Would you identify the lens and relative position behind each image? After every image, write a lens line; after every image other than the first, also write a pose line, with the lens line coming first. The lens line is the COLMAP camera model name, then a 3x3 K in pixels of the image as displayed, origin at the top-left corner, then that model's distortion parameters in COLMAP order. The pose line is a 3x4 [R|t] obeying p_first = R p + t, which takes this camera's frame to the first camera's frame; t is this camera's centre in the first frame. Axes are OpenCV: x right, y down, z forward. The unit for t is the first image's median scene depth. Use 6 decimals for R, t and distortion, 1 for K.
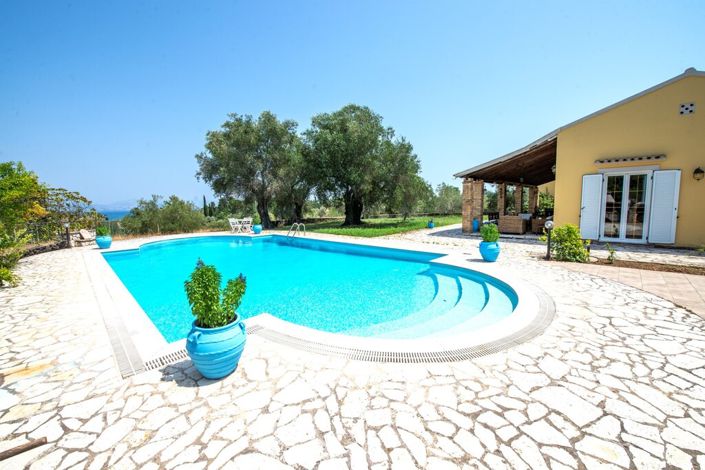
lens RADIAL K [[280.0, 0, 352.5], [0, 280.0, 235.0], [0, 0, 1]] dist [-0.018250, -0.000317]
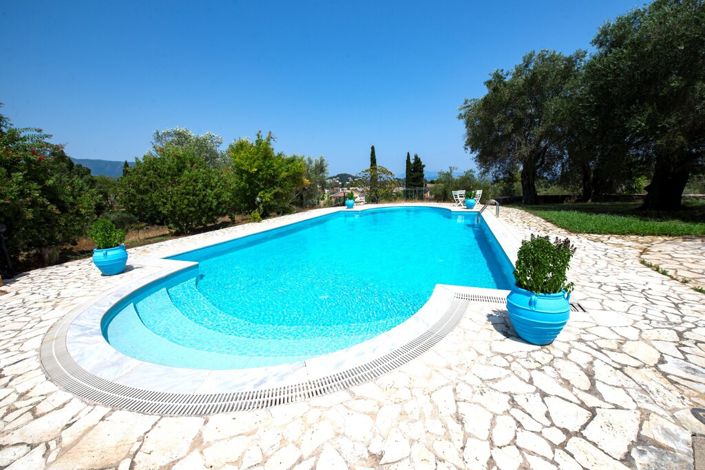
lens RADIAL K [[284.7, 0, 352.5], [0, 284.7, 235.0], [0, 0, 1]] dist [-0.018941, -0.000049]
pose [[0.424819, 0.167678, -0.889614, 0.477352], [-0.070076, 0.985839, 0.152352, -0.049945], [0.902562, -0.002381, 0.430553, 0.384485]]
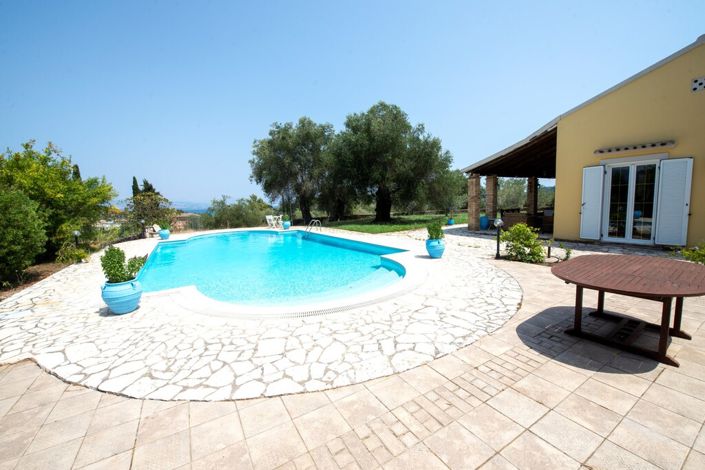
lens RADIAL K [[284.7, 0, 352.5], [0, 284.7, 235.0], [0, 0, 1]] dist [-0.018941, -0.000049]
pose [[0.967160, 0.015125, -0.253718, 0.313078], [-0.011592, 0.999814, 0.015413, -0.002281], [0.253904, -0.011966, 0.967155, -0.068408]]
